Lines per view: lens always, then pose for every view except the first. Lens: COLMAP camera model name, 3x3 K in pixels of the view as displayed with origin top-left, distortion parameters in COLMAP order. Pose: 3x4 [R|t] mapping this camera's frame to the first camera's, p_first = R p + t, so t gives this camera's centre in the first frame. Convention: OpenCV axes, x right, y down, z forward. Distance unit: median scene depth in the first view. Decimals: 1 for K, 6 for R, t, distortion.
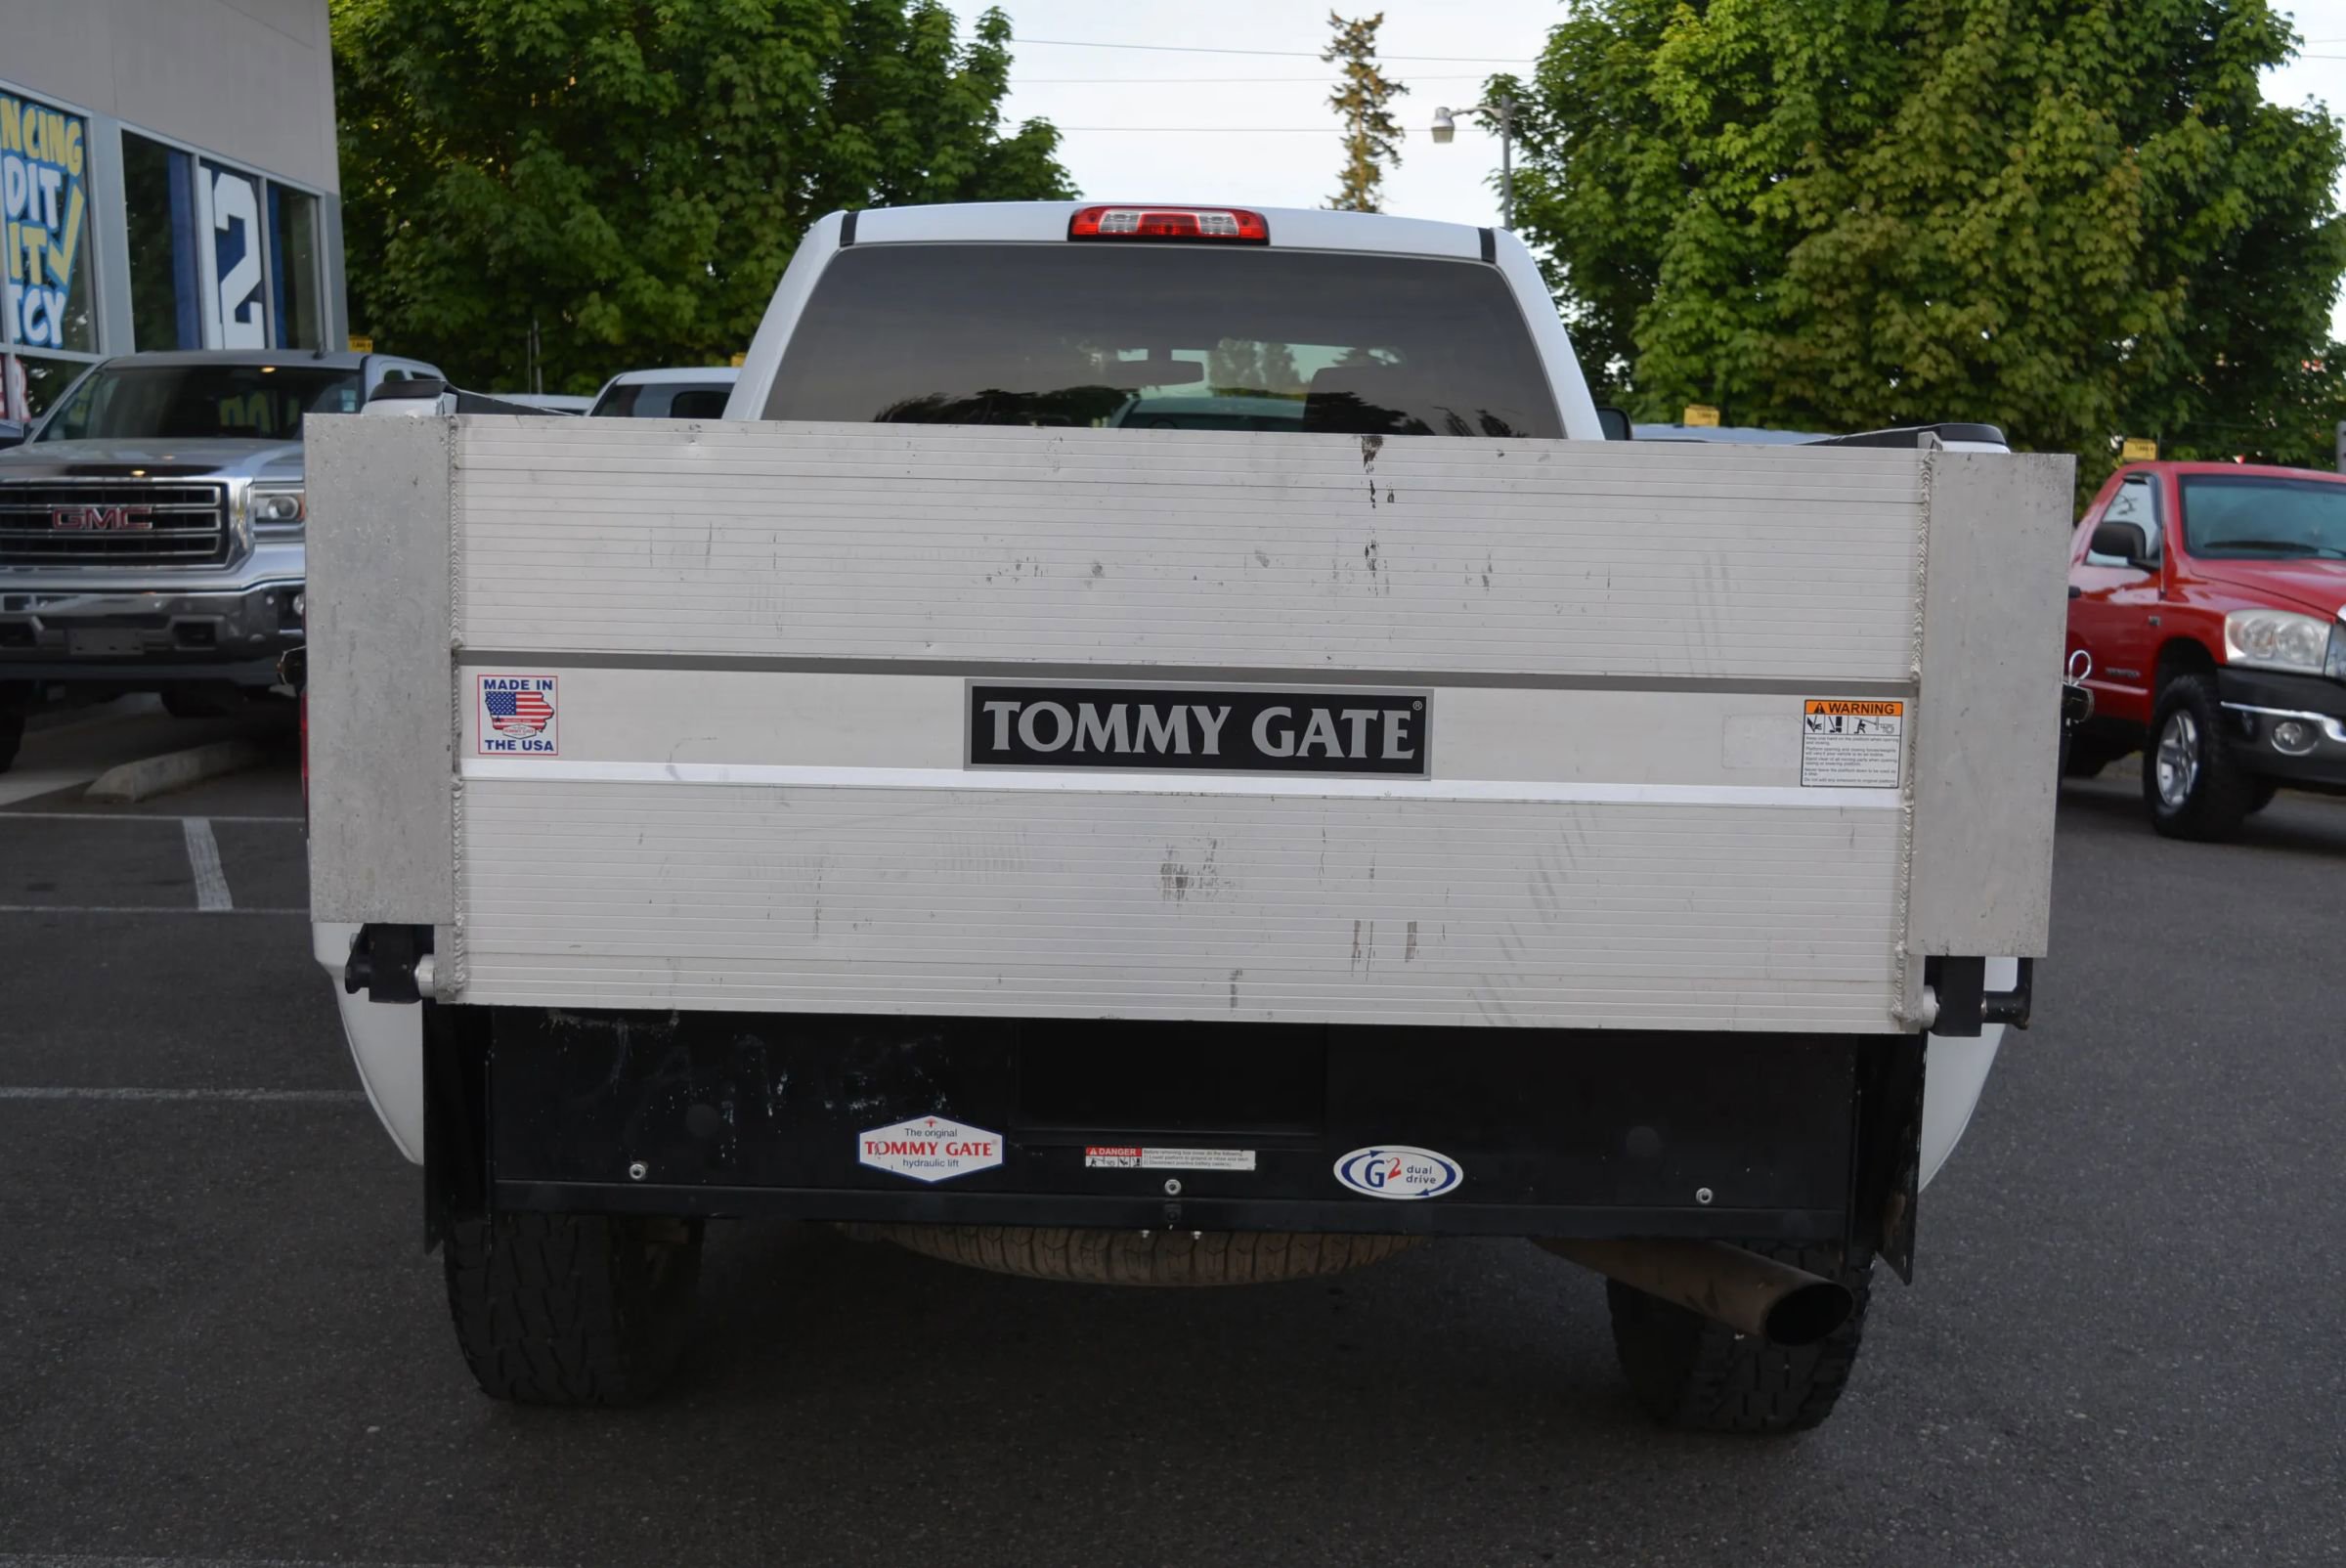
lens RADIAL K [[2842.0, 0, 1122.3], [0, 2842.0, 760.2], [0, 0, 1]] dist [-0.054189, 0.000000]
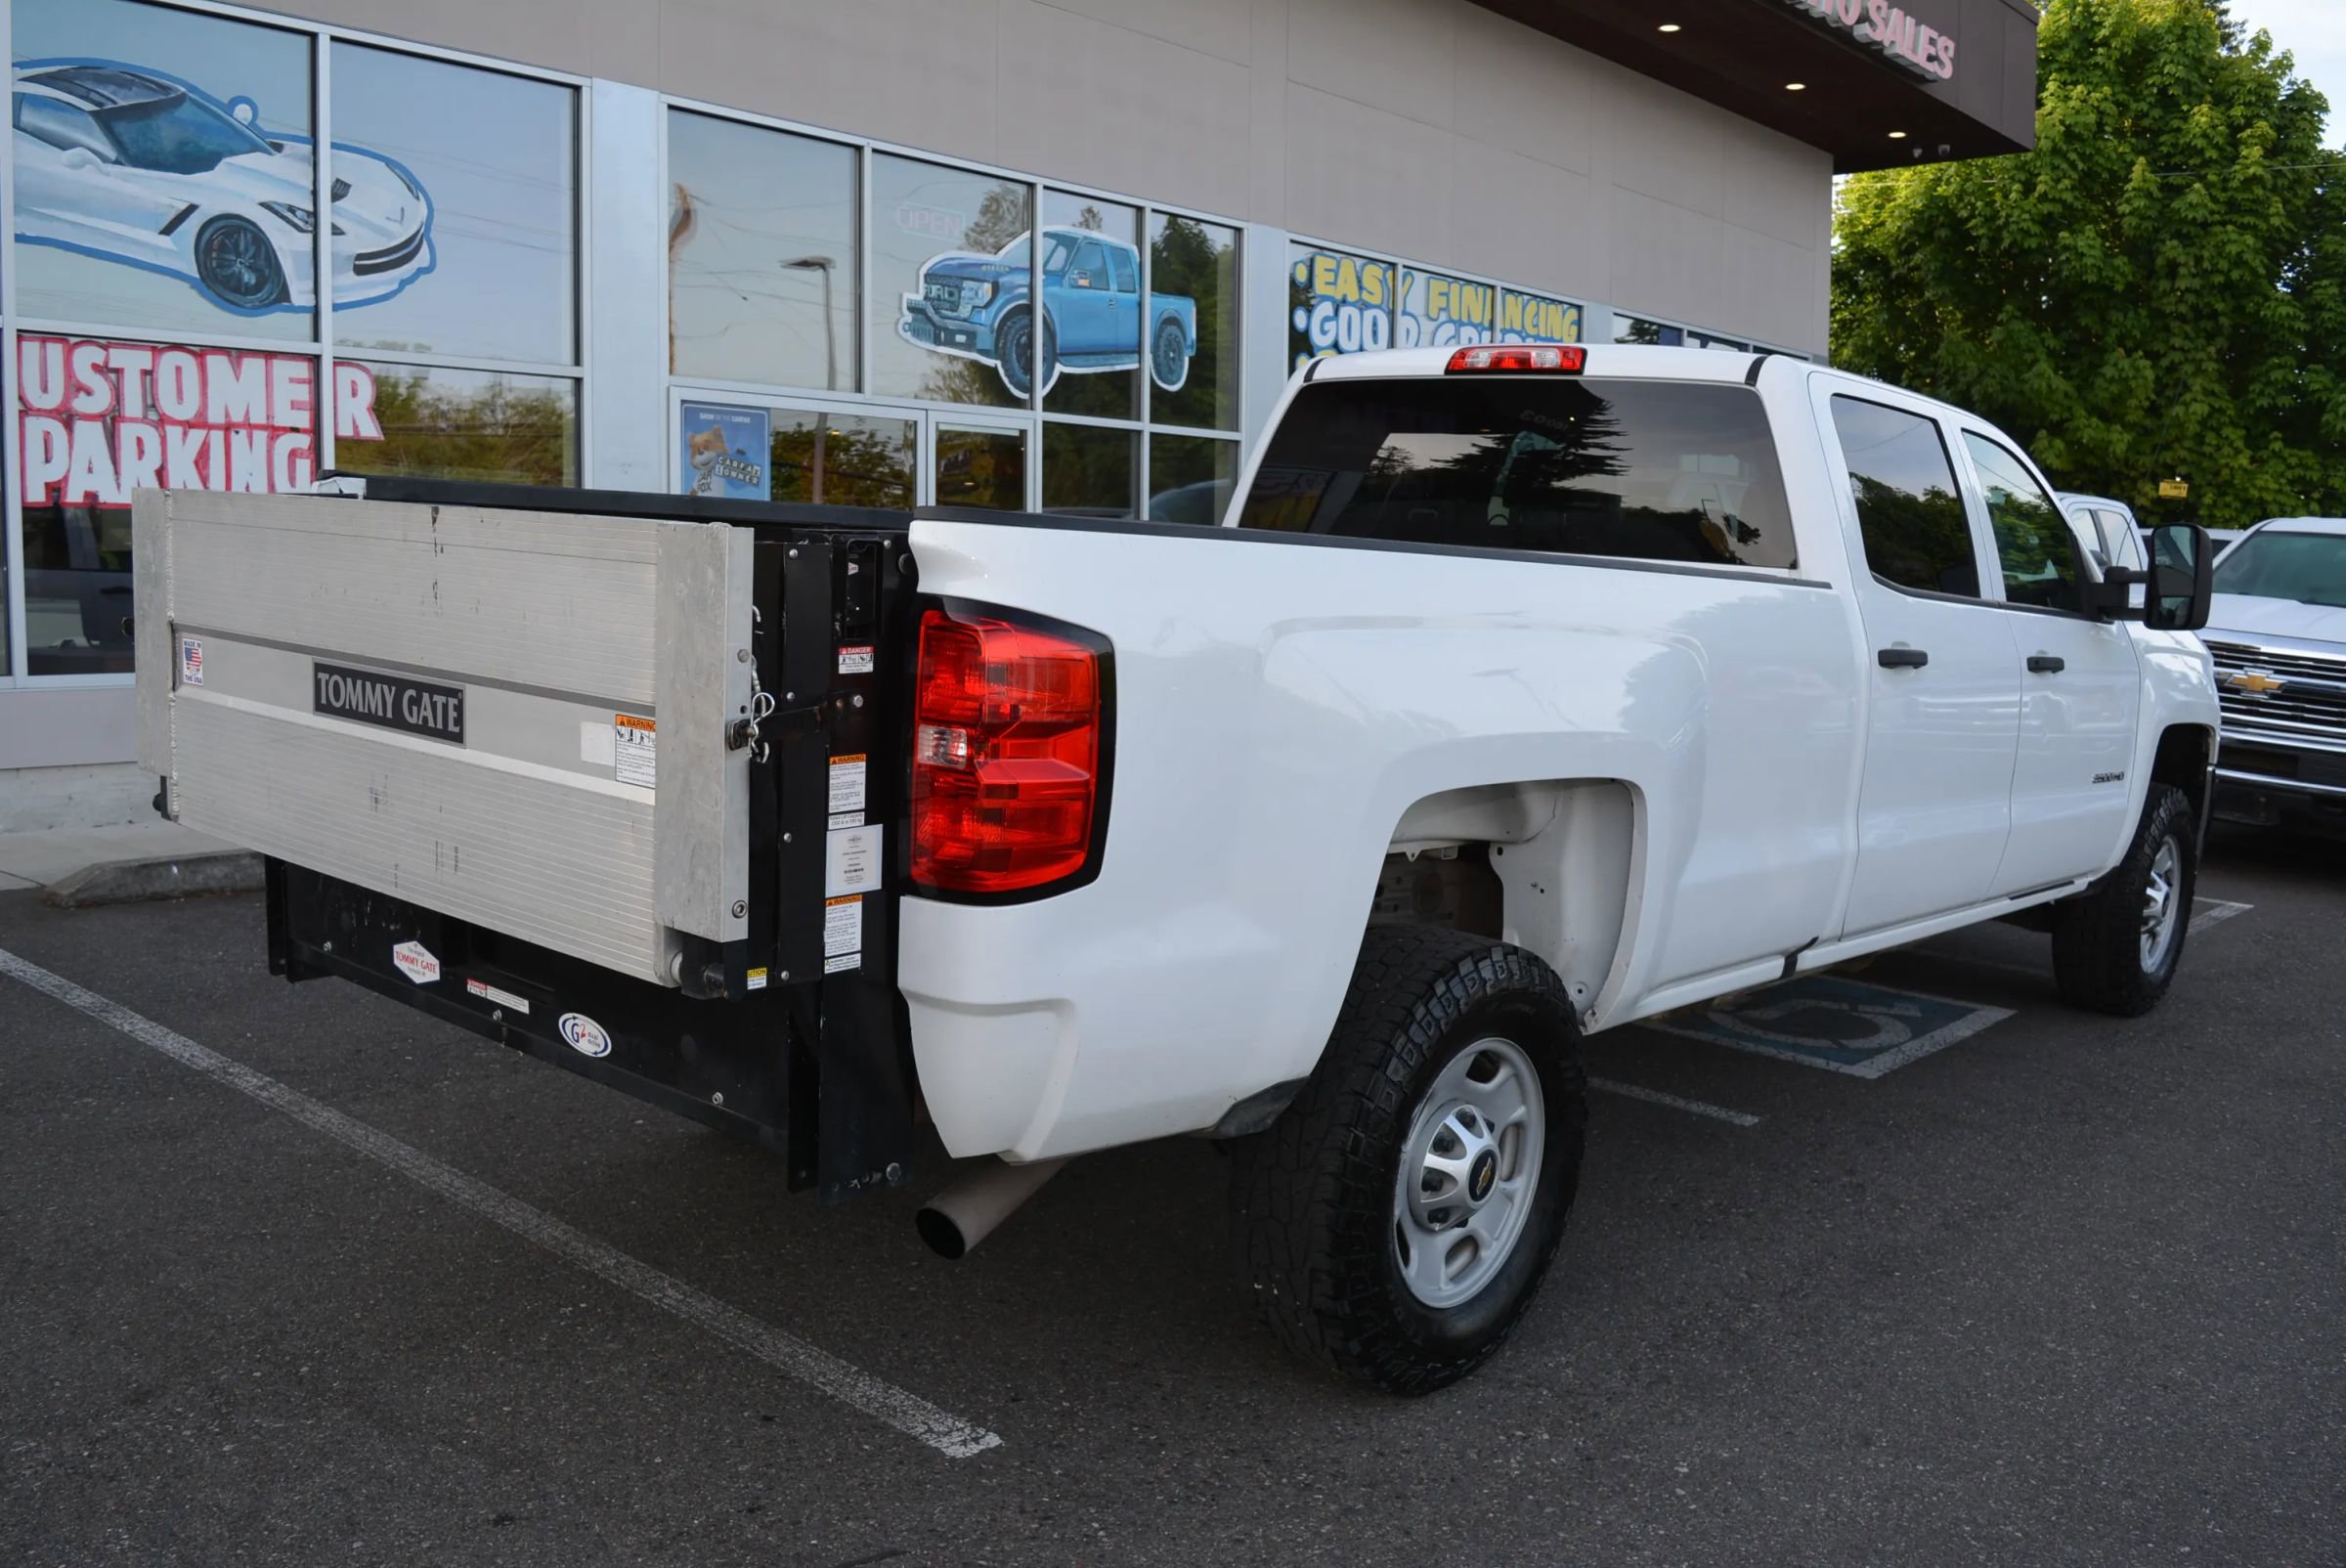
lens RADIAL K [[2020.3, 0, 1118.4], [0, 2020.3, 793.6], [0, 0, 1]] dist [-0.091711, 0.021874]
pose [[0.741796, 0.109029, -0.661703, 0.113599], [-0.099166, 0.993682, 0.052559, -0.006237], [0.663253, 0.026630, 0.747921, 0.052748]]
